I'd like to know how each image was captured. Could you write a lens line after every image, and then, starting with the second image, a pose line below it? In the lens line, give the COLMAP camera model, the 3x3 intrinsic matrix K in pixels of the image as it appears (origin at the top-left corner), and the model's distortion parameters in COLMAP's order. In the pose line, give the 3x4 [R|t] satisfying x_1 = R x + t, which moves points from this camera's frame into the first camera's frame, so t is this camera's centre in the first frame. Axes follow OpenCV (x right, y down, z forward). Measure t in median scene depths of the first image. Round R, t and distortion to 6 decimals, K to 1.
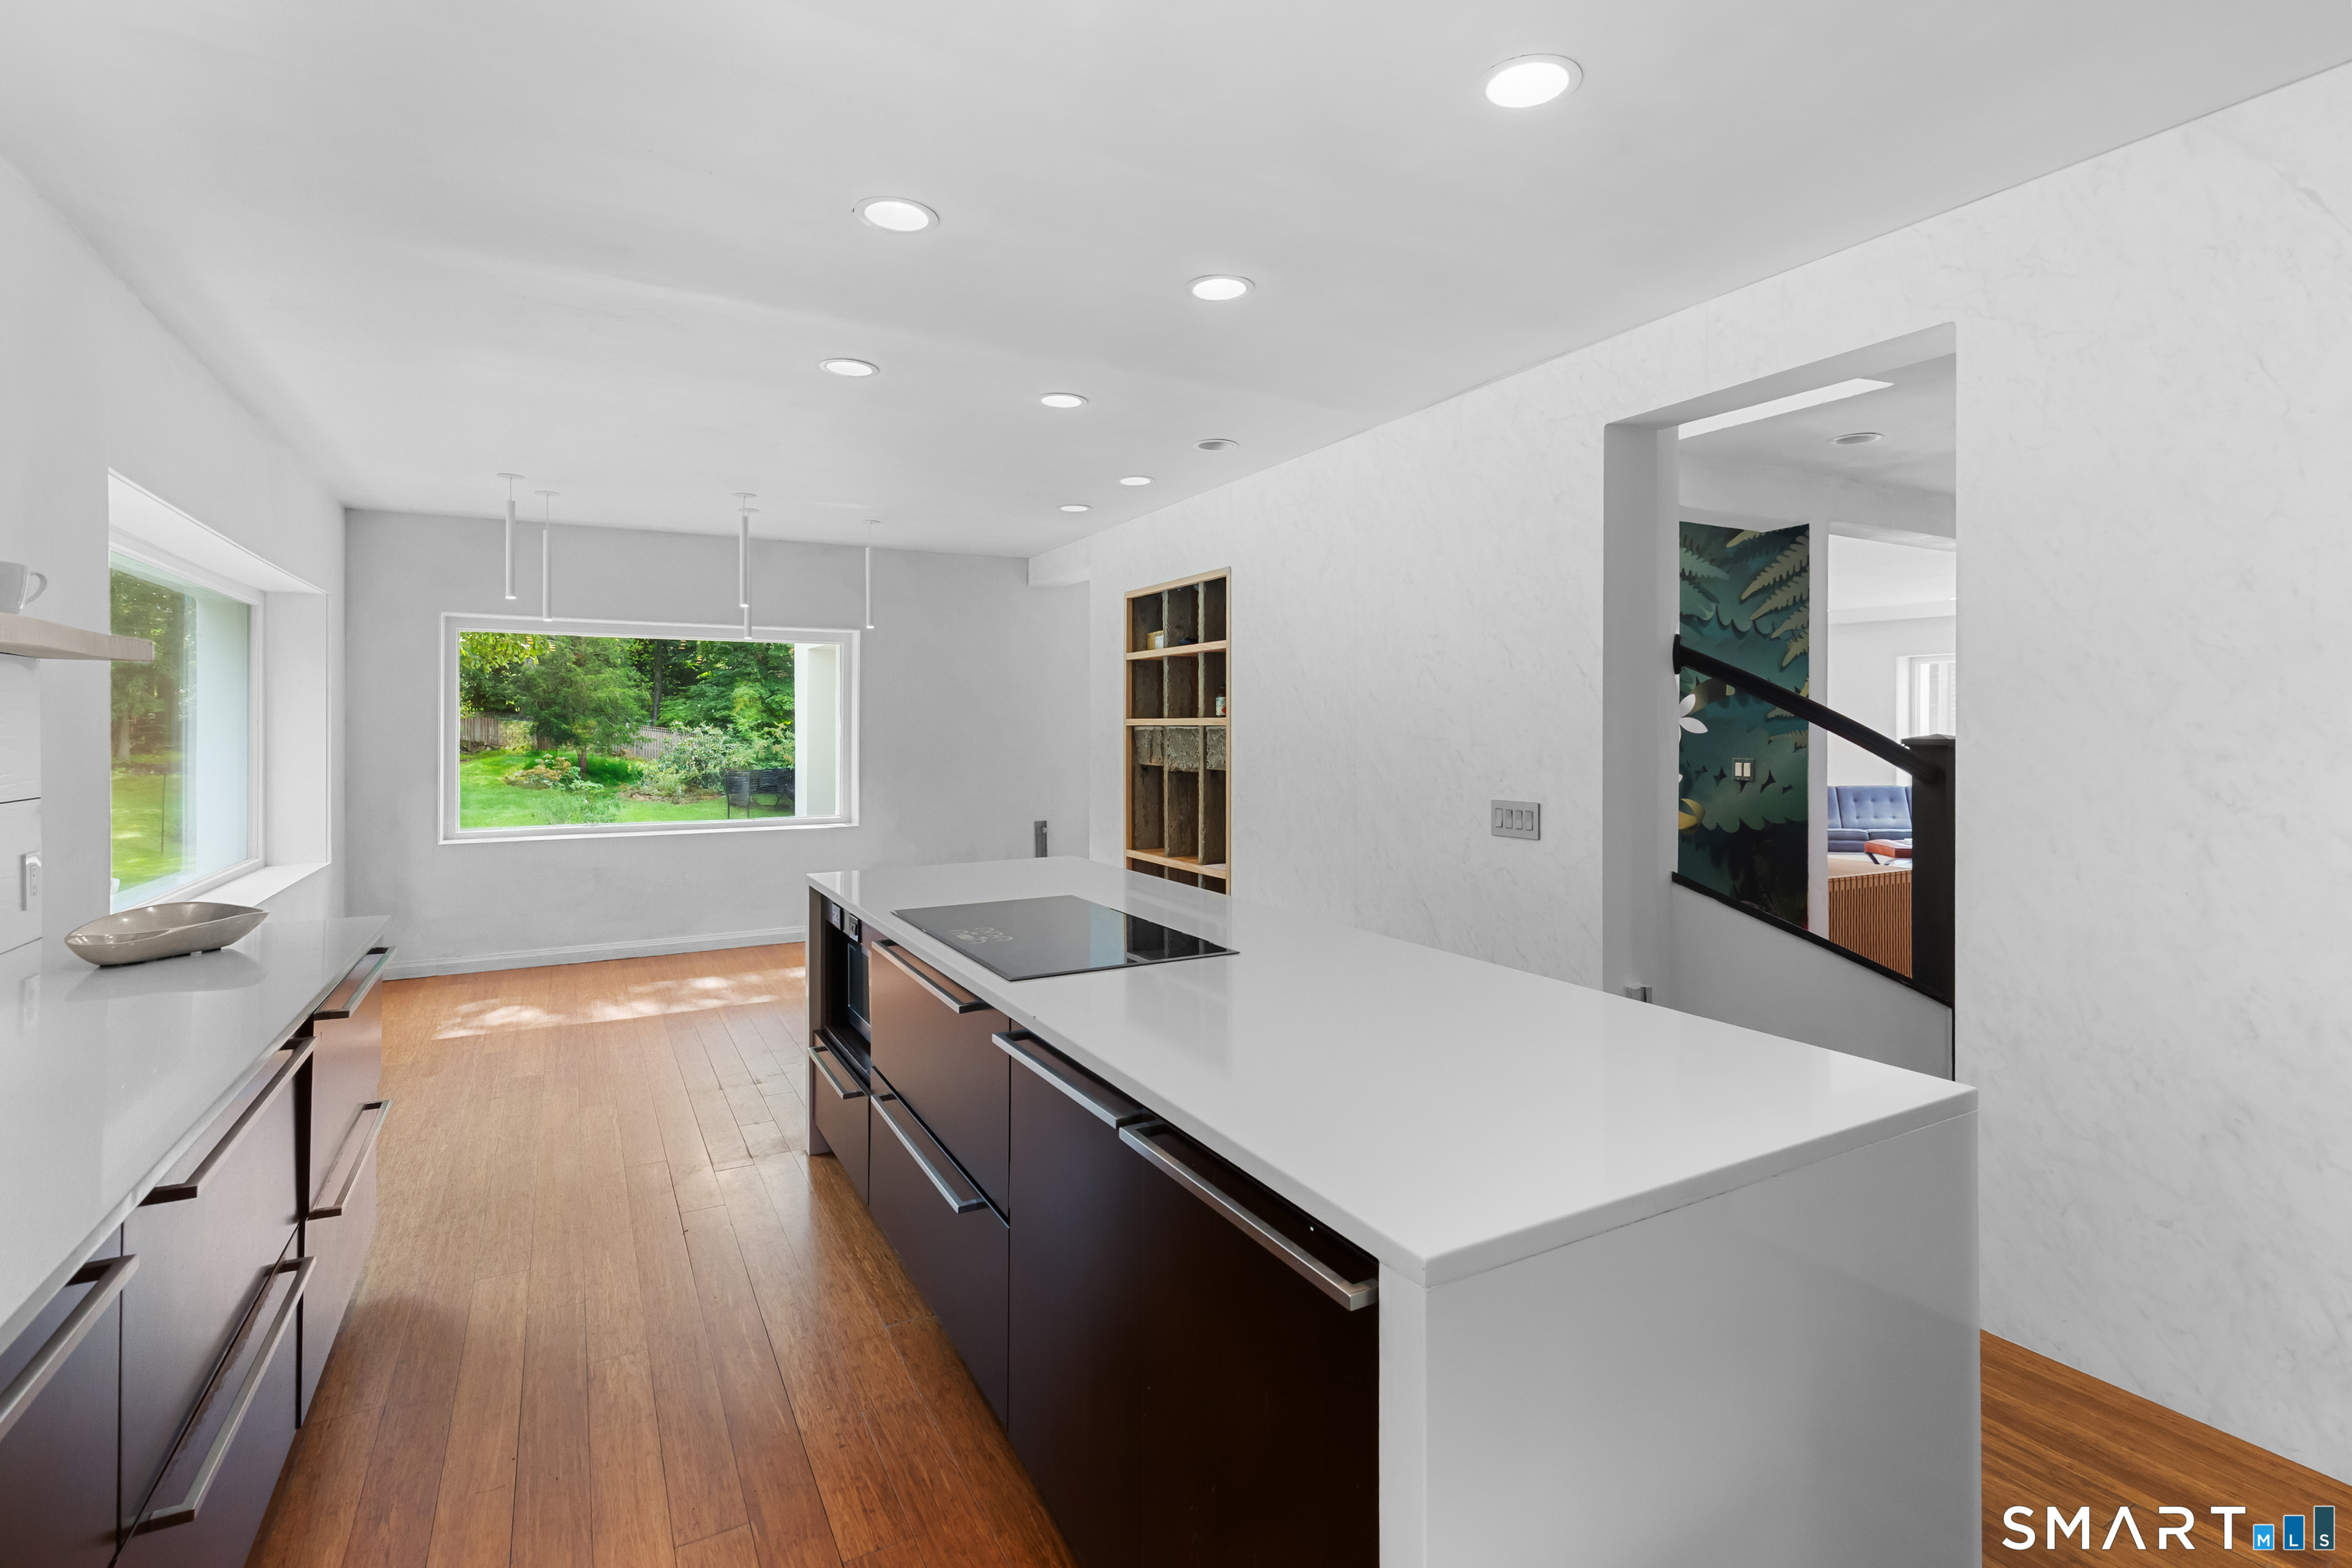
lens RADIAL K [[1082.3, 0, 1167.4], [0, 1082.3, 729.8], [0, 0, 1]] dist [-0.000331, -0.000288]
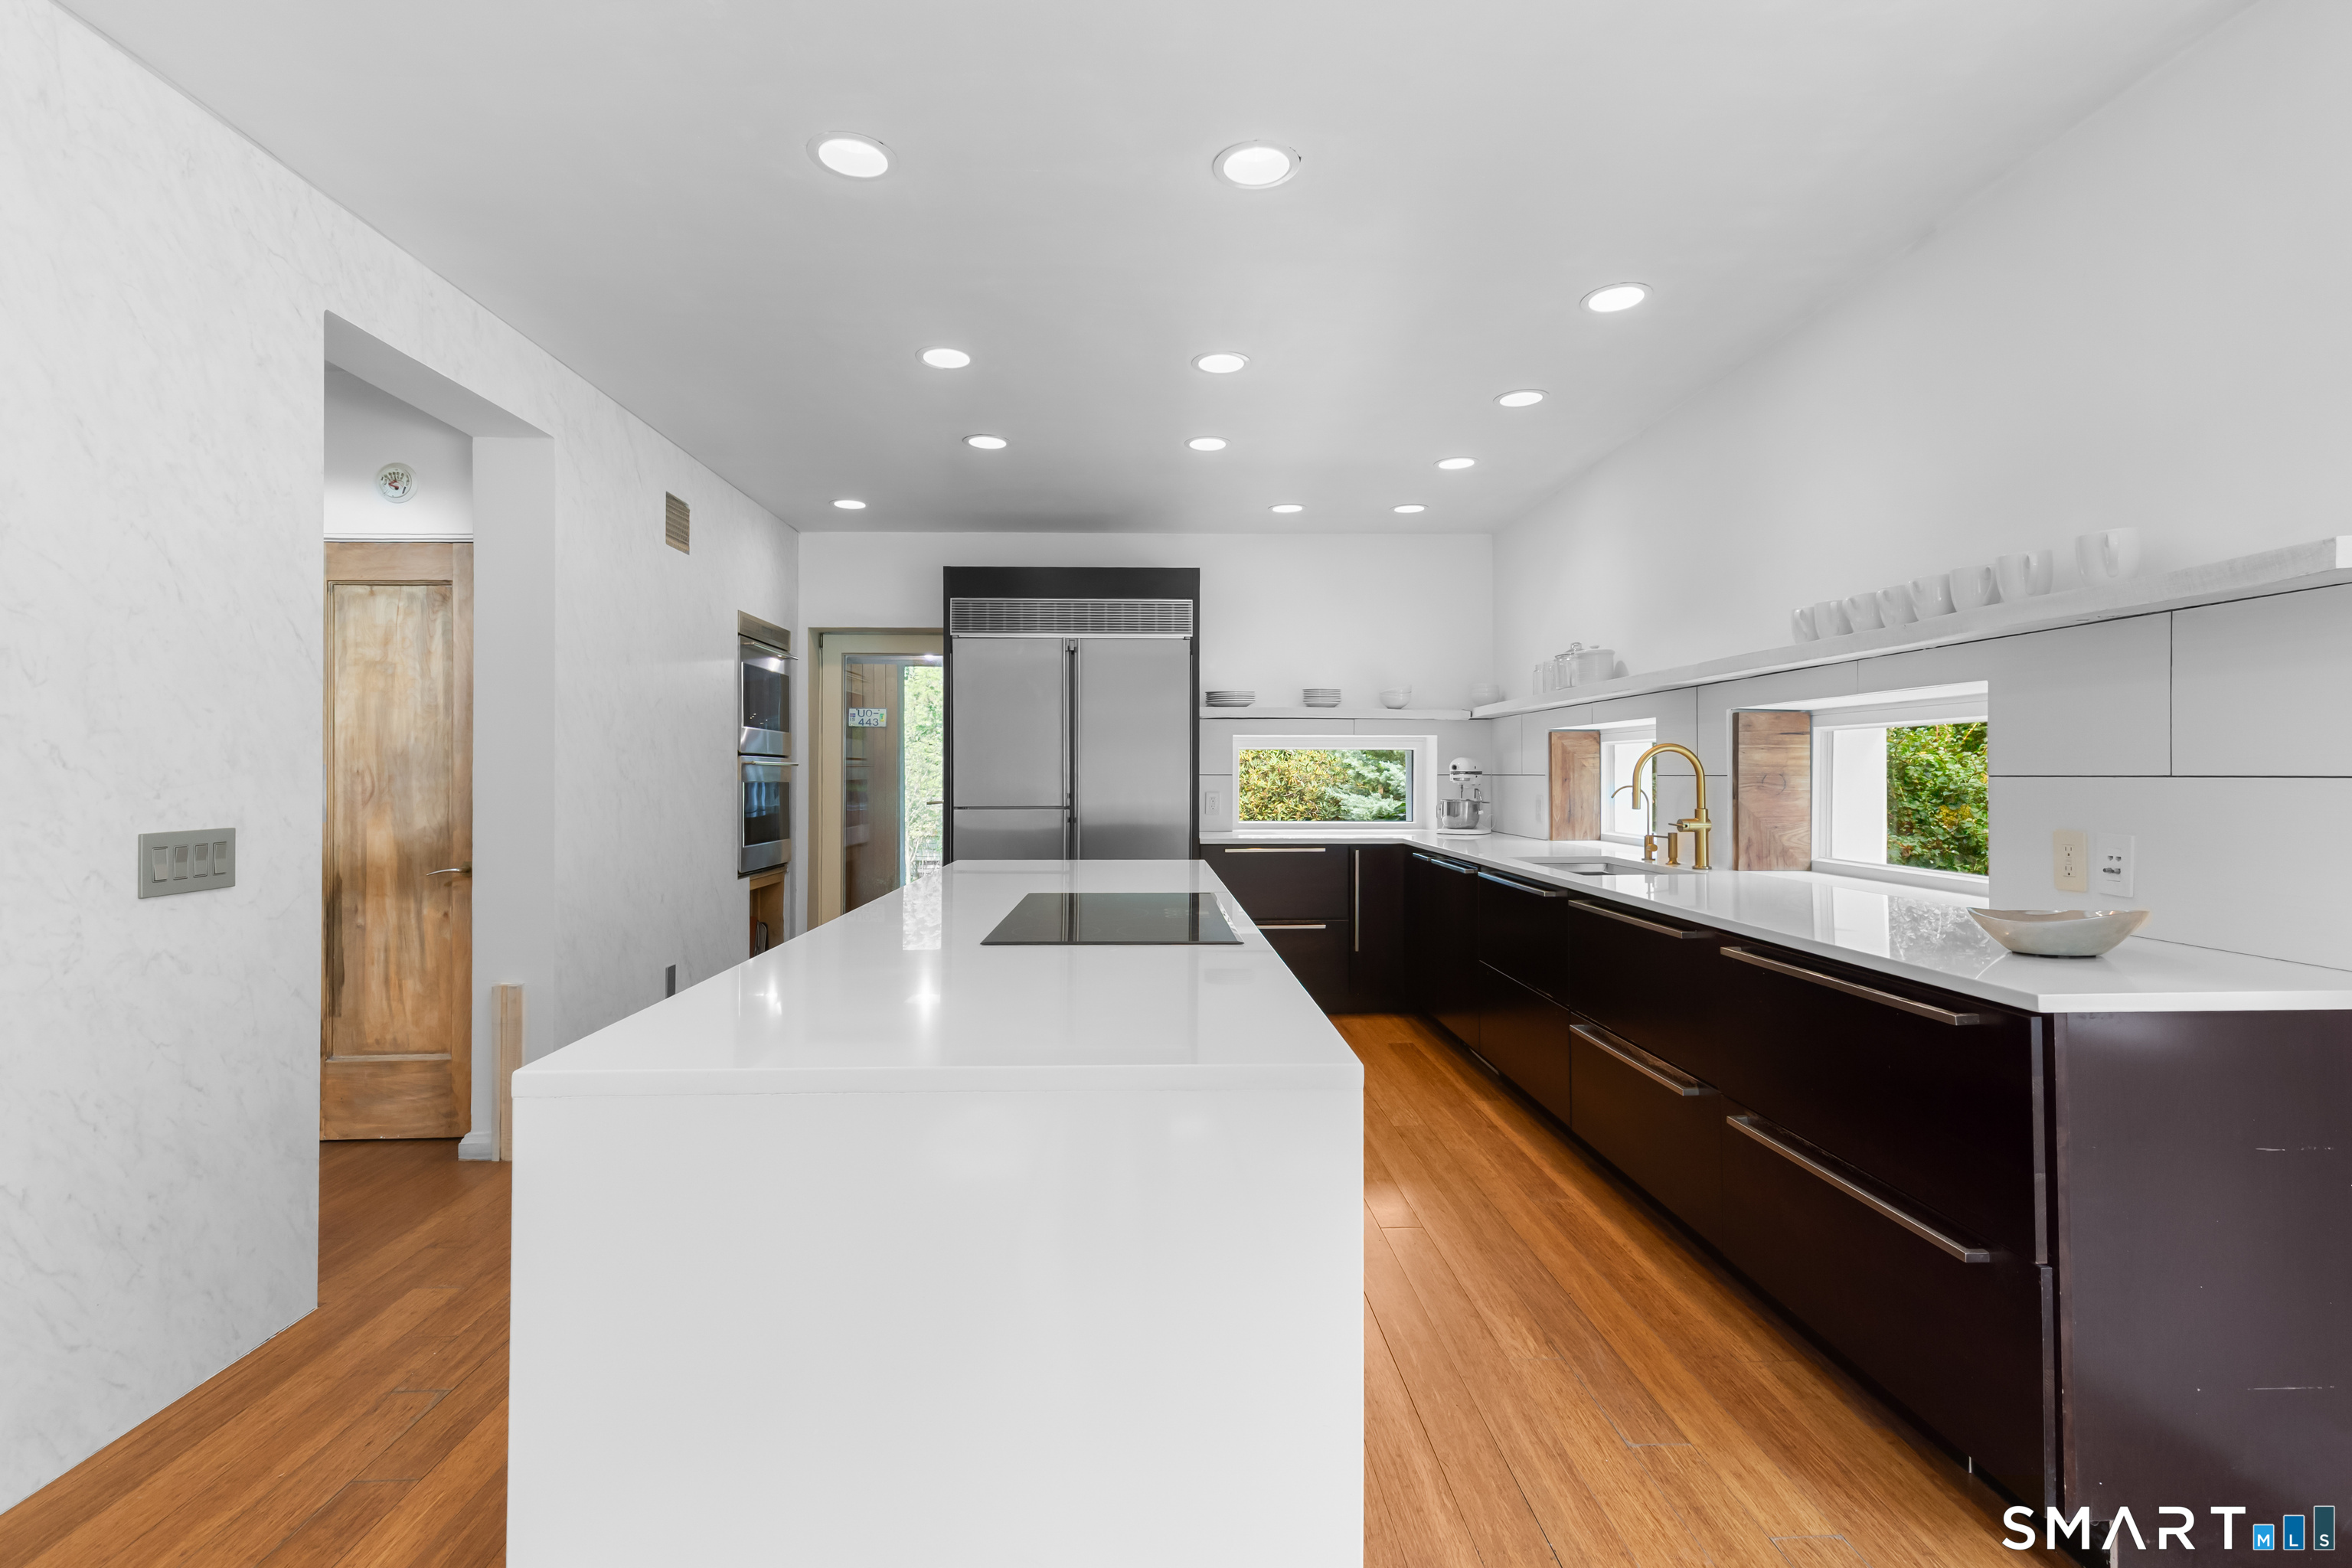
lens RADIAL K [[1101.7, 0, 1184.4], [0, 1101.7, 760.6], [0, 0, 1]] dist [0.007431, -0.000651]
pose [[-0.899109, 0.003781, 0.437708, -0.406689], [-0.000662, 0.999950, -0.009998, 0.032952], [-0.437724, -0.009280, -0.899061, 1.252128]]
